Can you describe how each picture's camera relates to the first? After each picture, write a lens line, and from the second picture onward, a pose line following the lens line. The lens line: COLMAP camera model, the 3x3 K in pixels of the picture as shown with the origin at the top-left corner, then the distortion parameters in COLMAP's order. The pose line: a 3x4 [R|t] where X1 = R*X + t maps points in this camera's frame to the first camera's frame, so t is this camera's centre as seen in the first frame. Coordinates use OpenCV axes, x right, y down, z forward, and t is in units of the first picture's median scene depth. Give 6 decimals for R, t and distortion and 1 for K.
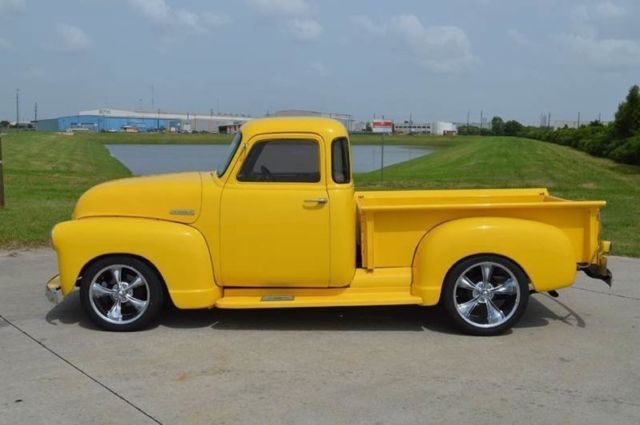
lens RADIAL K [[773.6, 0, 320.0], [0, 773.6, 212.5], [0, 0, 1]] dist [-0.022321, 0.017059]
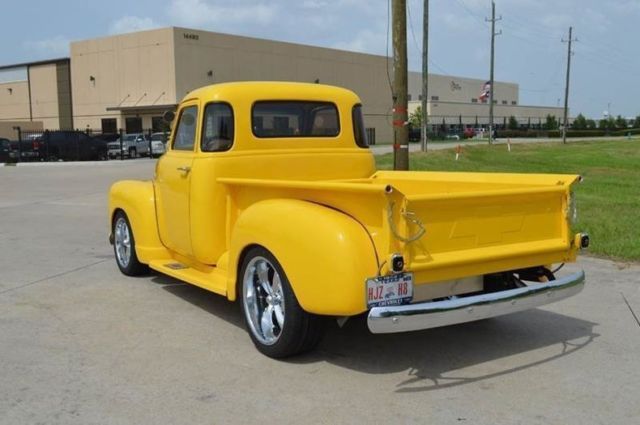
lens RADIAL K [[773.6, 0, 320.0], [0, 773.6, 212.5], [0, 0, 1]] dist [-0.022321, 0.017059]
pose [[0.429653, 0.067805, -0.900445, 0.906575], [-0.073540, 0.996492, 0.039947, -0.011818], [0.899995, 0.049056, 0.433132, 0.719368]]
